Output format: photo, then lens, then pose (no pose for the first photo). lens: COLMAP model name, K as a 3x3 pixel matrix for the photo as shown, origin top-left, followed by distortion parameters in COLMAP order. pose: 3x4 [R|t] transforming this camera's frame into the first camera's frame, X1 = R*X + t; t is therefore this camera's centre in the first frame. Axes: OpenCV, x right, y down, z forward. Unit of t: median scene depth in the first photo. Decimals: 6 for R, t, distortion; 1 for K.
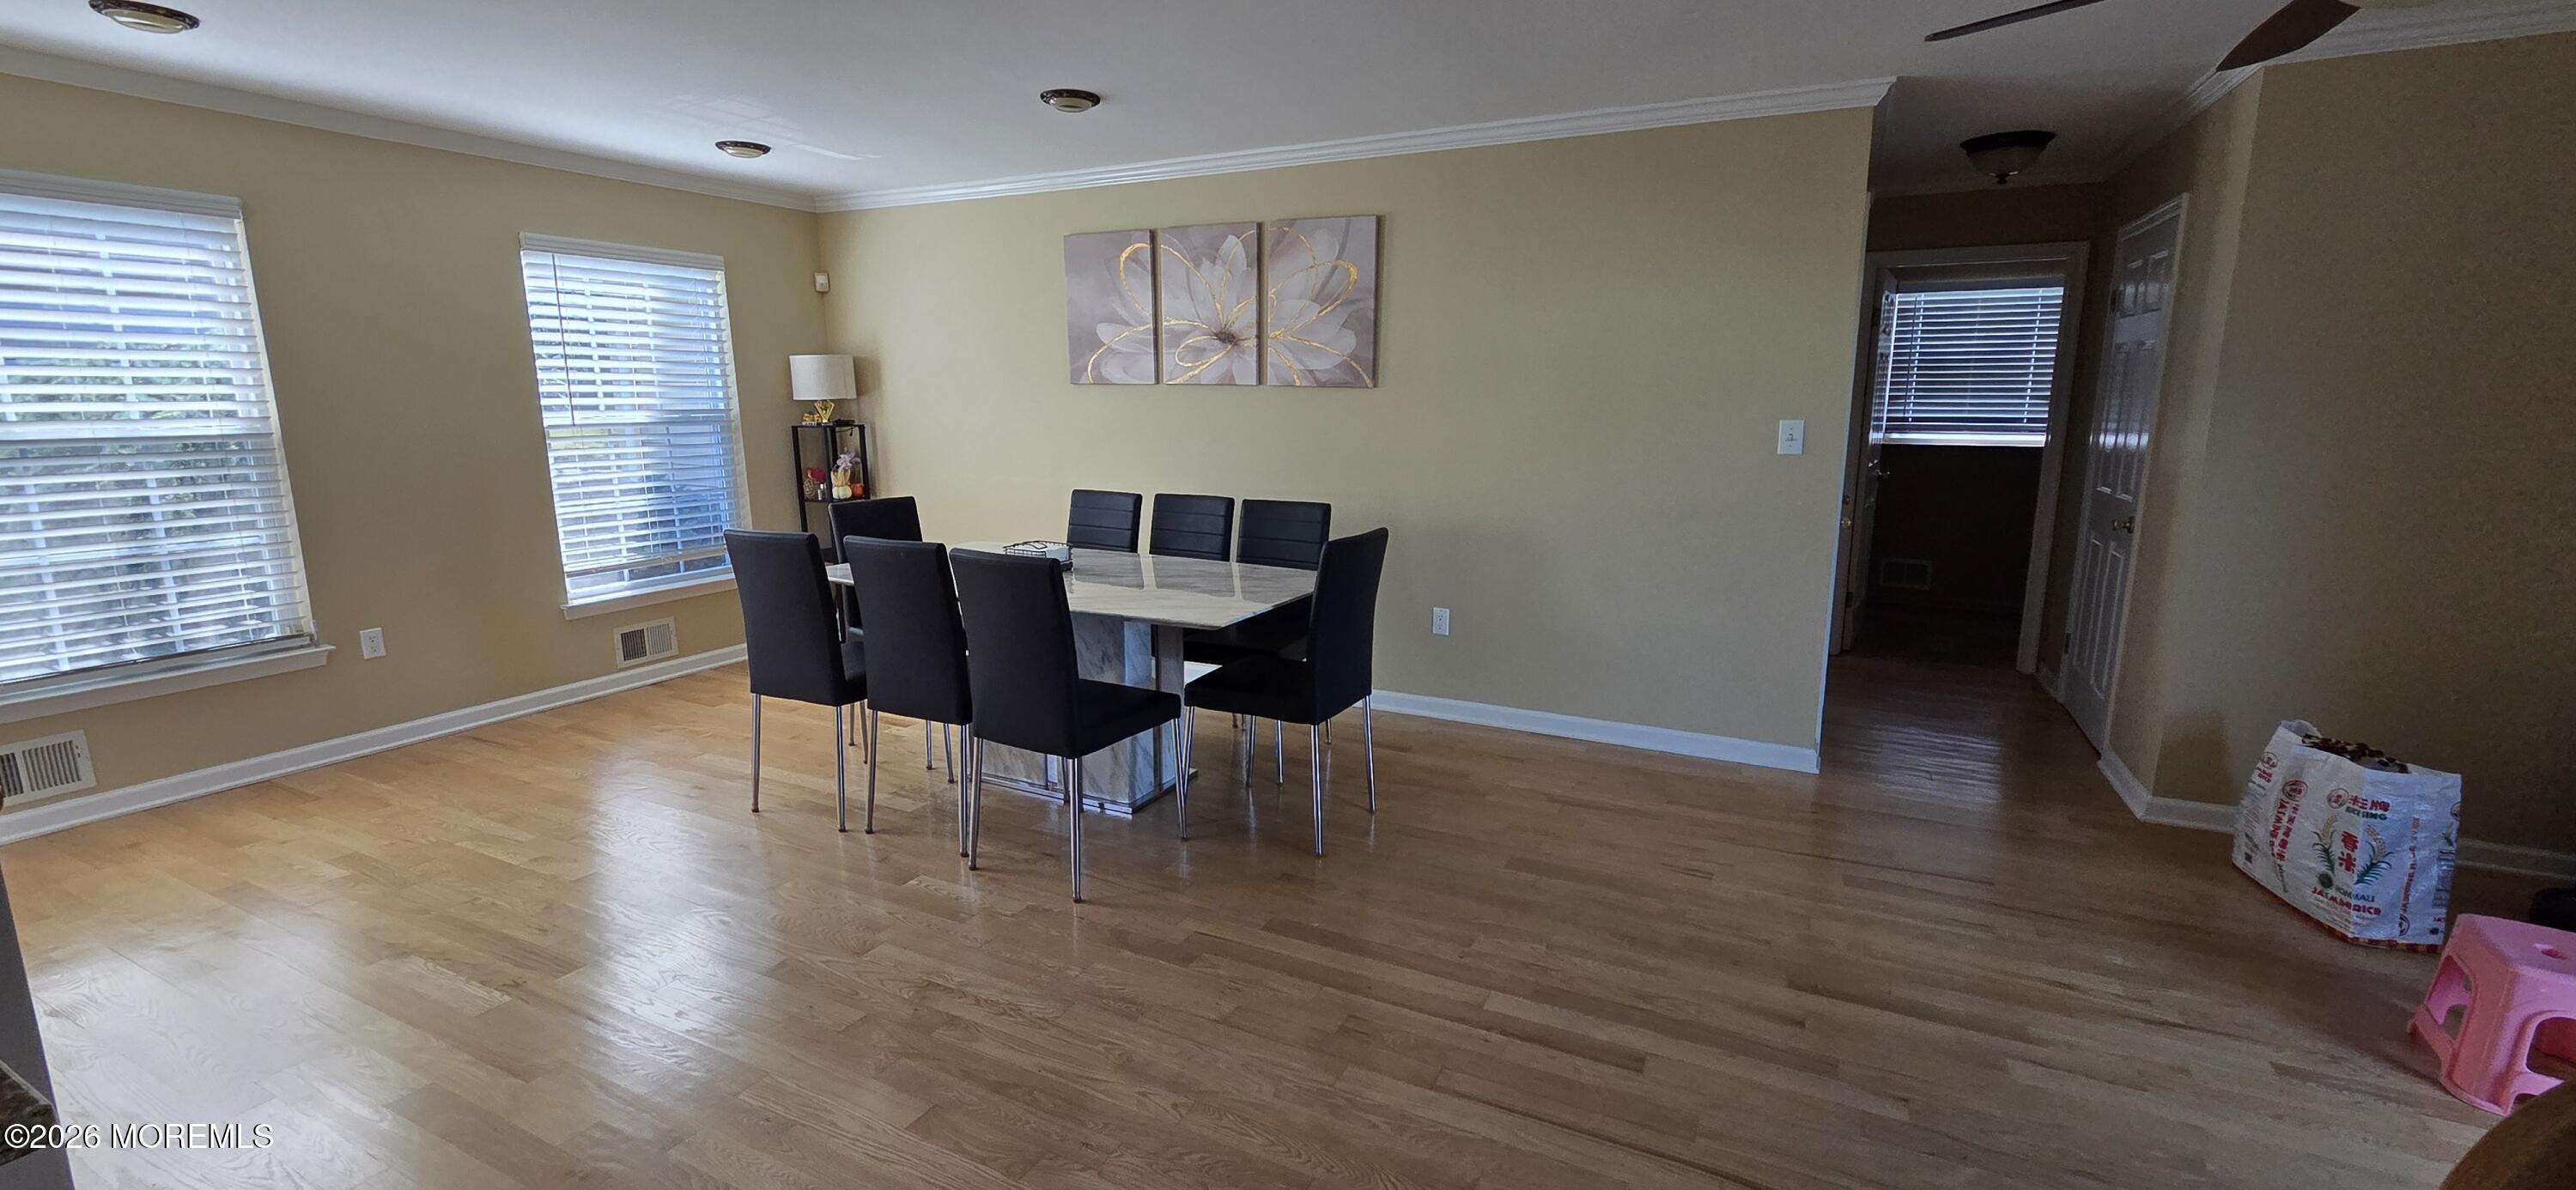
lens RADIAL K [[1051.3, 0, 1291.5], [0, 1051.3, 581.1], [0, 0, 1]] dist [0.001102, 0.000310]
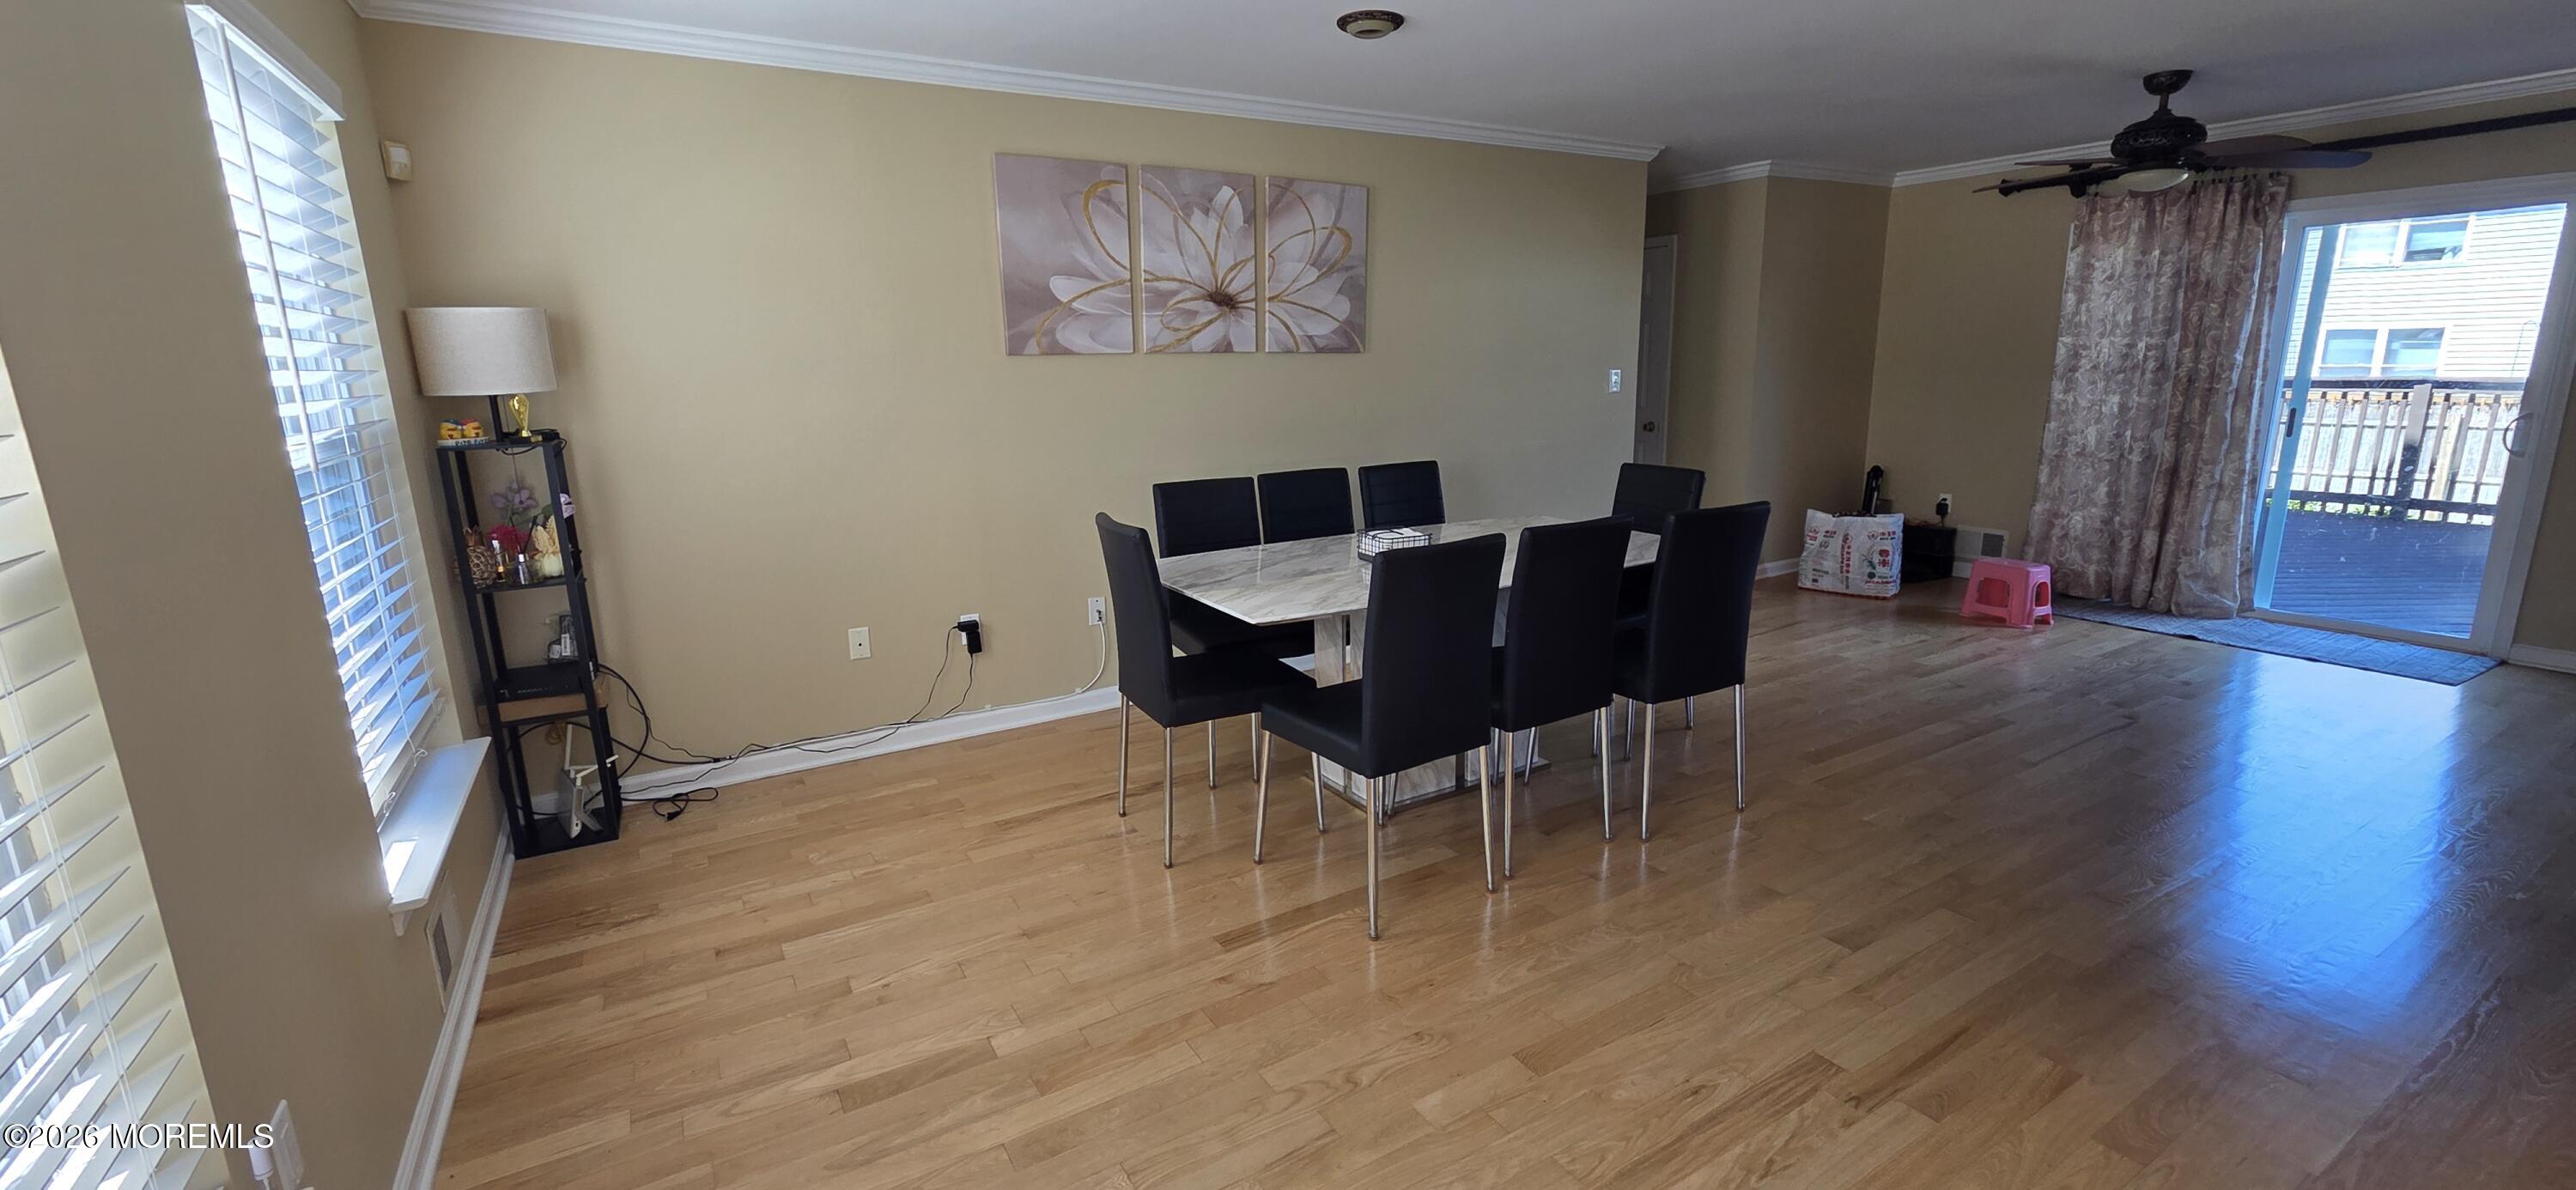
lens RADIAL K [[1051.3, 0, 1291.5], [0, 1051.3, 581.1], [0, 0, 1]] dist [0.001102, 0.000310]
pose [[0.532900, -0.191722, 0.824173, -0.853075], [0.171166, 0.978283, 0.116898, -0.093553], [-0.828686, 0.078776, 0.554143, 0.485668]]
